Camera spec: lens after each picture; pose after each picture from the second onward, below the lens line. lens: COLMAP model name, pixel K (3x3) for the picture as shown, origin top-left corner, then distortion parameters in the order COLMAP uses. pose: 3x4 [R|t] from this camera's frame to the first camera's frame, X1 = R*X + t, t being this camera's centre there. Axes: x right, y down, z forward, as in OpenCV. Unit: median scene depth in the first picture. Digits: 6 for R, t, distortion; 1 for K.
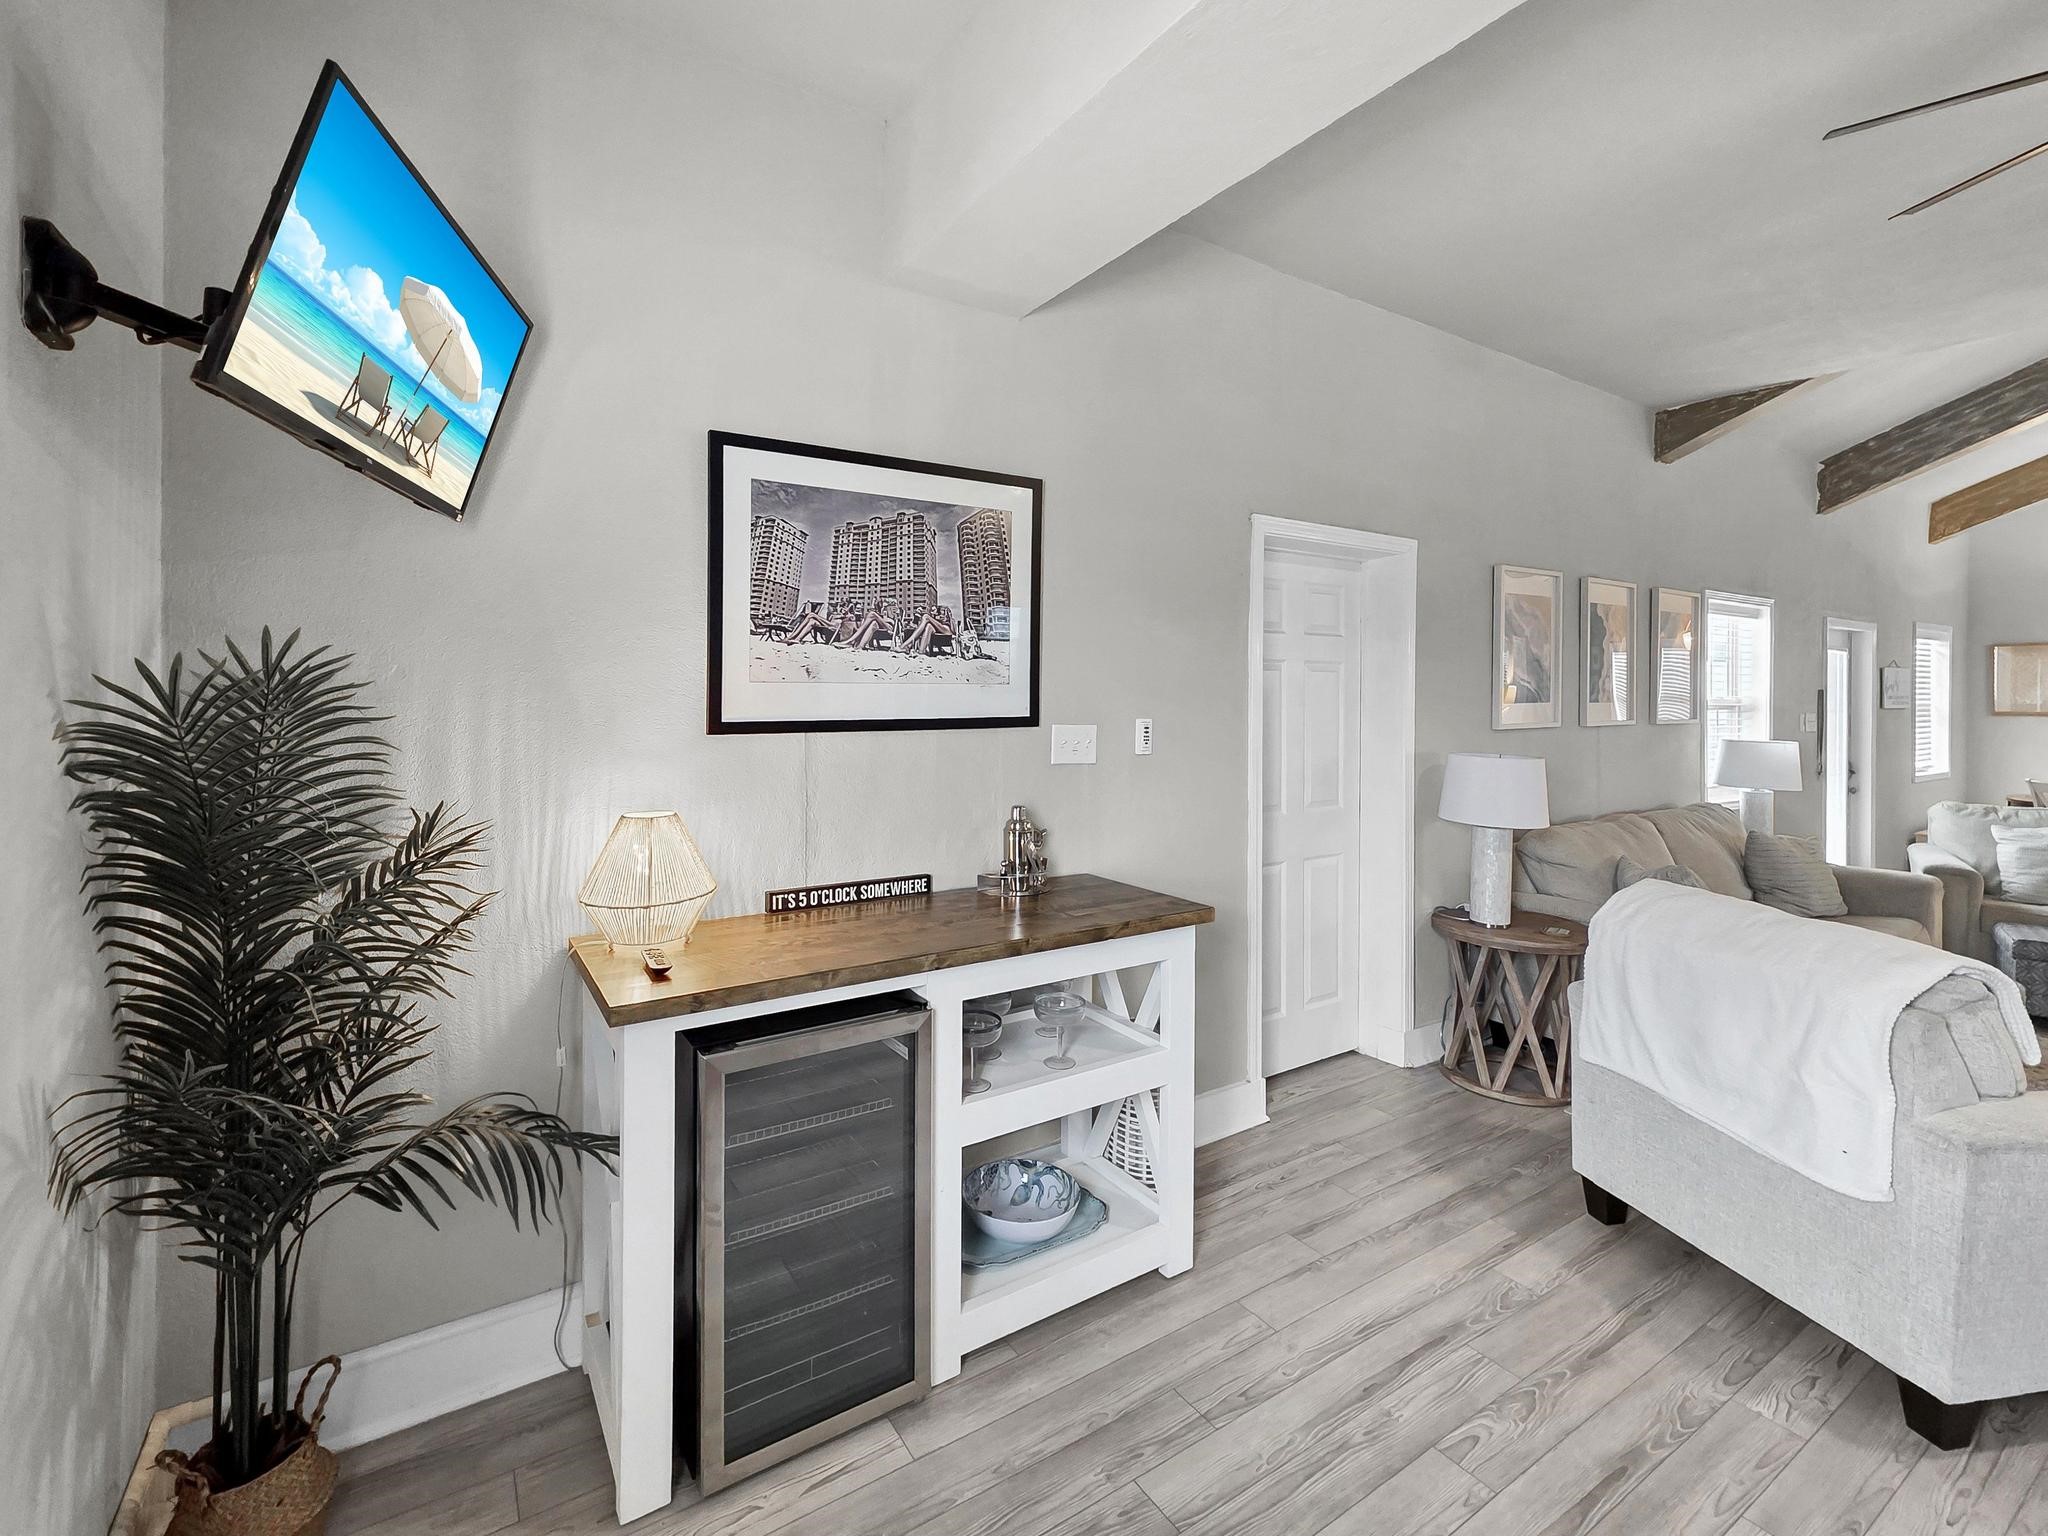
lens RADIAL K [[905.7, 0, 988.2], [0, 905.7, 695.7], [0, 0, 1]] dist [0.002842, 0.000492]
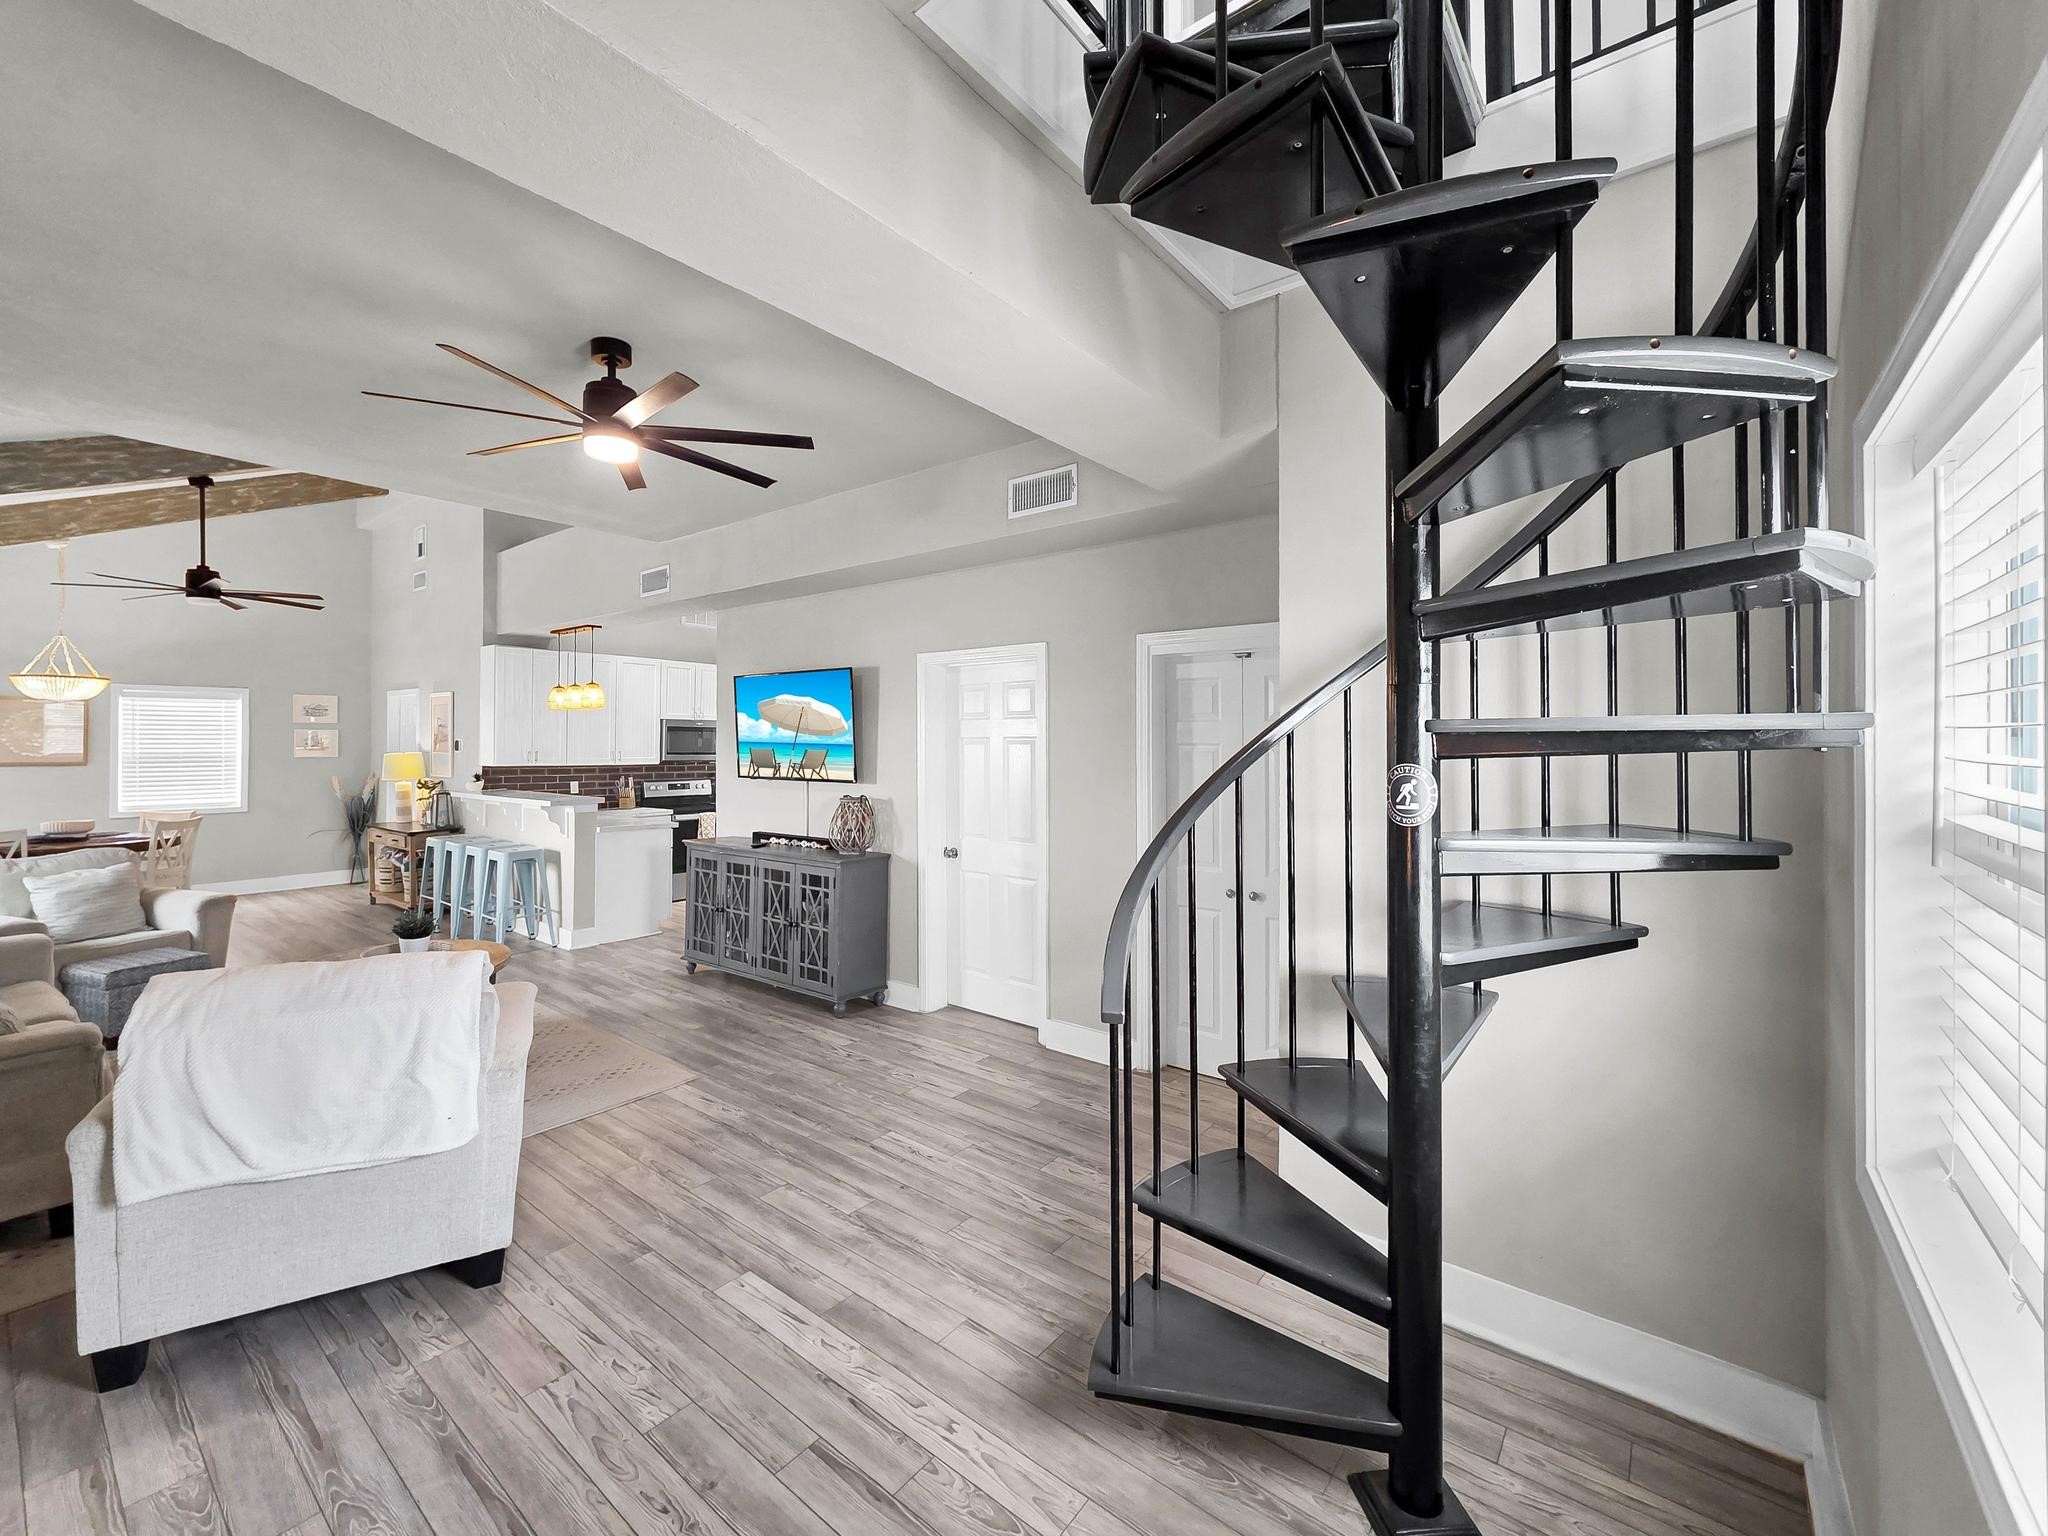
lens RADIAL K [[845.2, 0, 1018.8], [0, 845.2, 738.7], [0, 0, 1]] dist [0.000490, -0.000137]
pose [[-0.334638, -0.000995, 0.942346, -0.357350], [-0.003665, 0.999993, -0.000246, -0.038784], [-0.942340, -0.003536, -0.334639, 0.456269]]
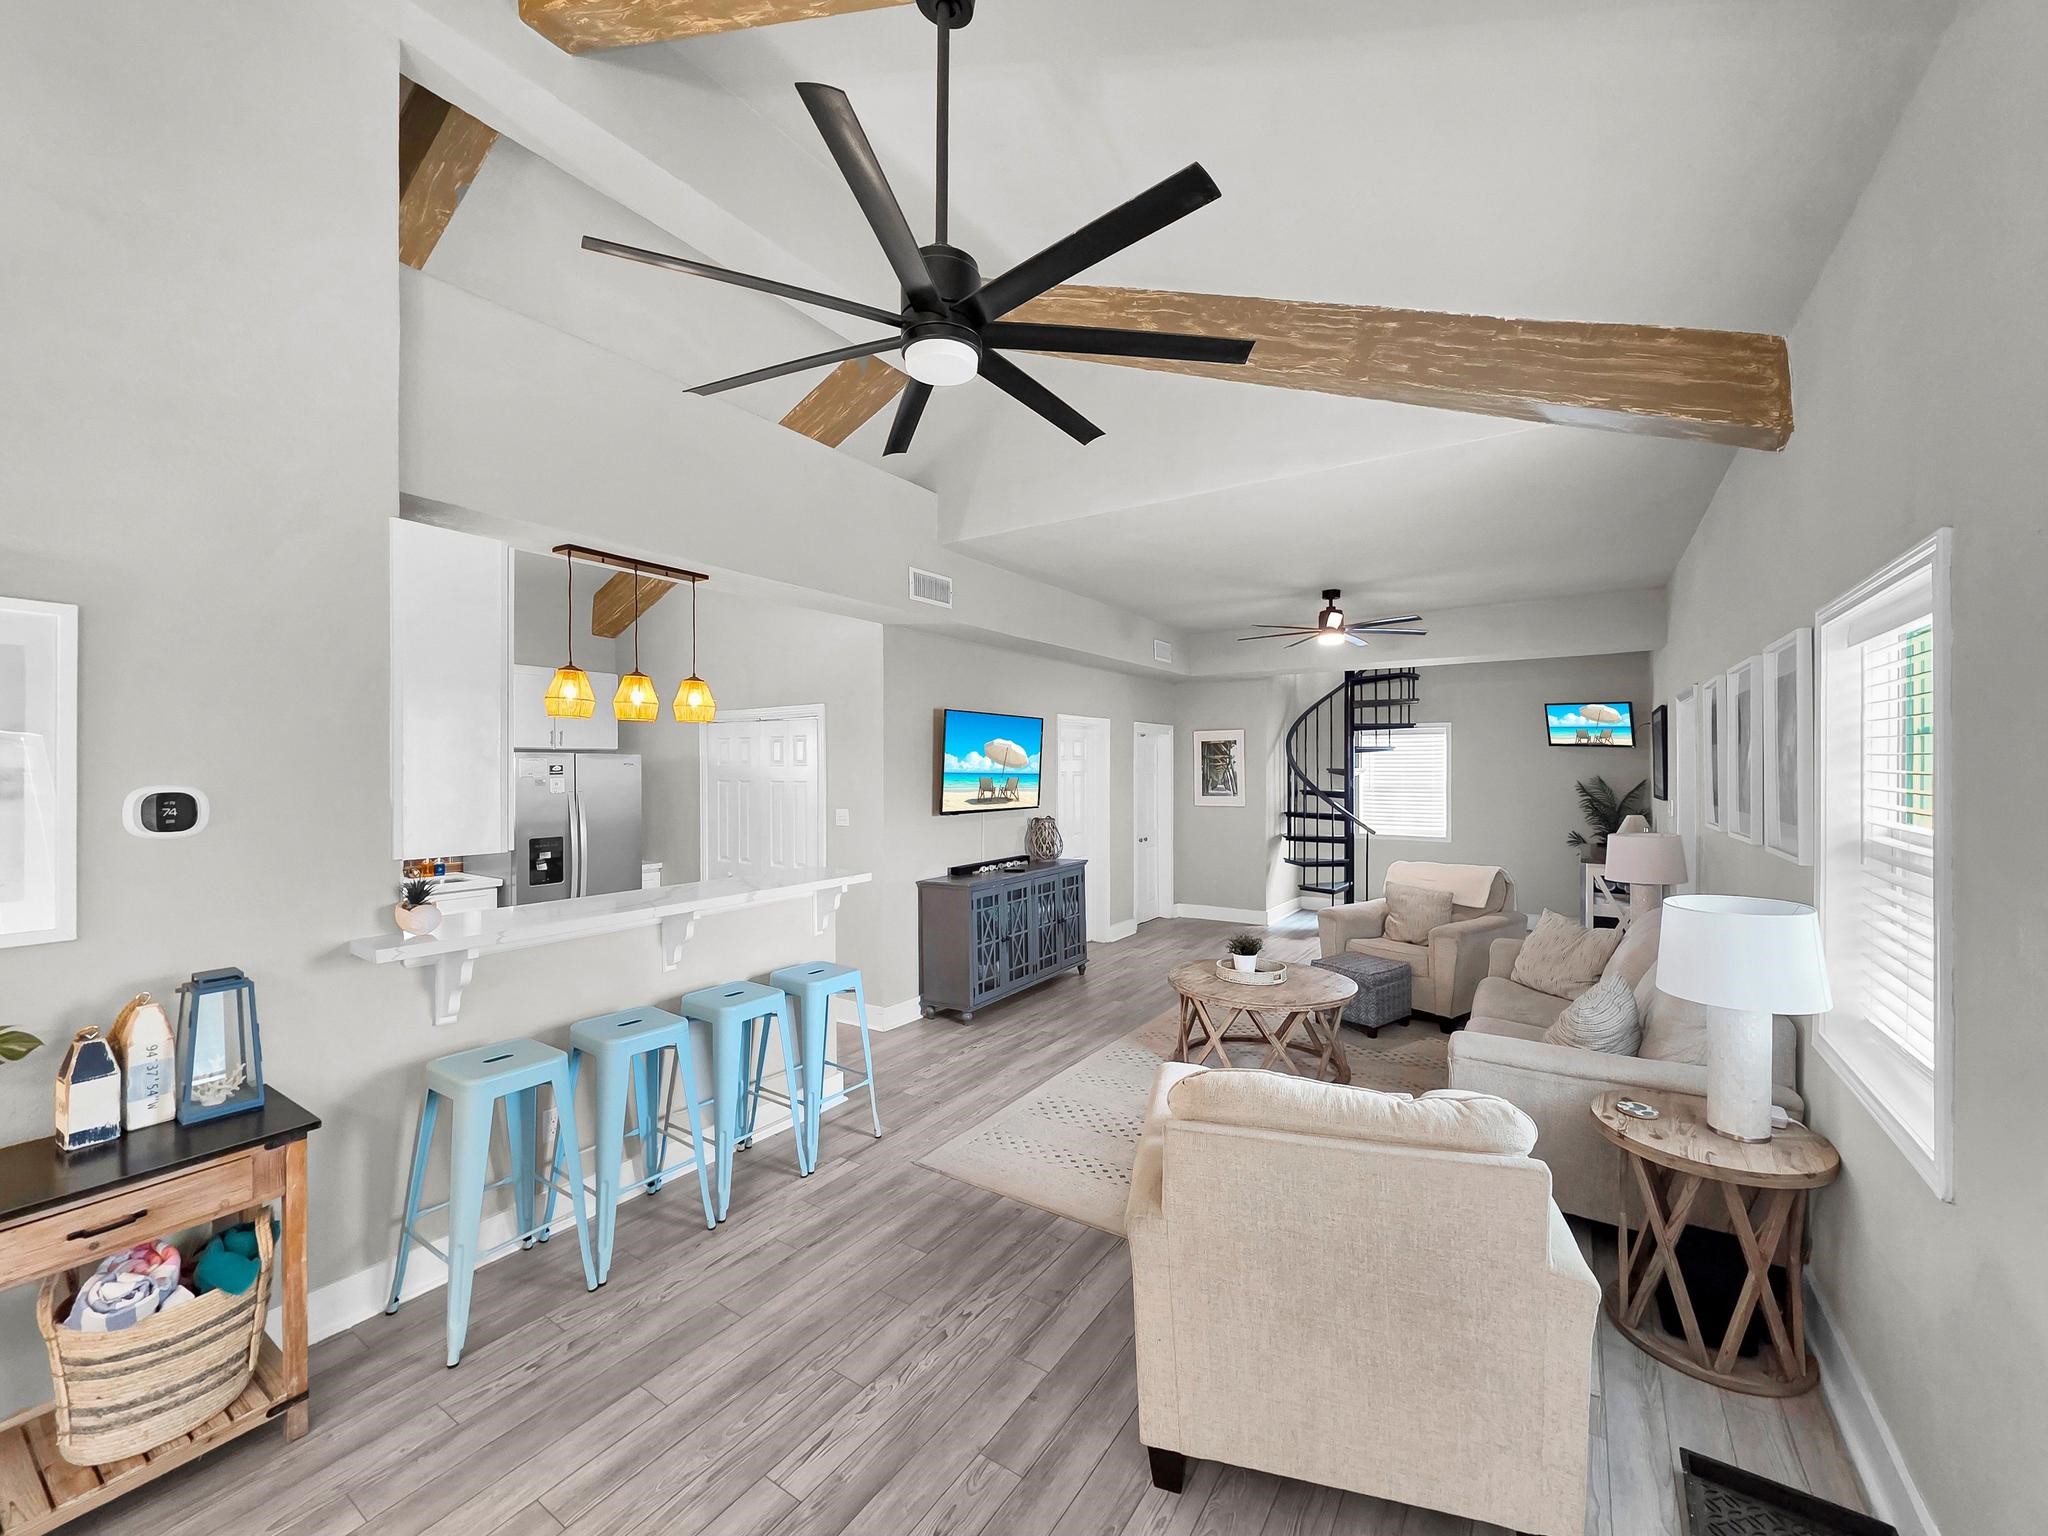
lens RADIAL K [[827.1, 0, 1024.8], [0, 827.1, 775.5], [0, 0, 1]] dist [0.000415, -0.000040]
pose [[-0.910882, -0.000506, -0.412667, 2.701221], [-0.003494, 0.999973, 0.006487, -0.049745], [0.412653, 0.007350, -0.910859, 2.417546]]
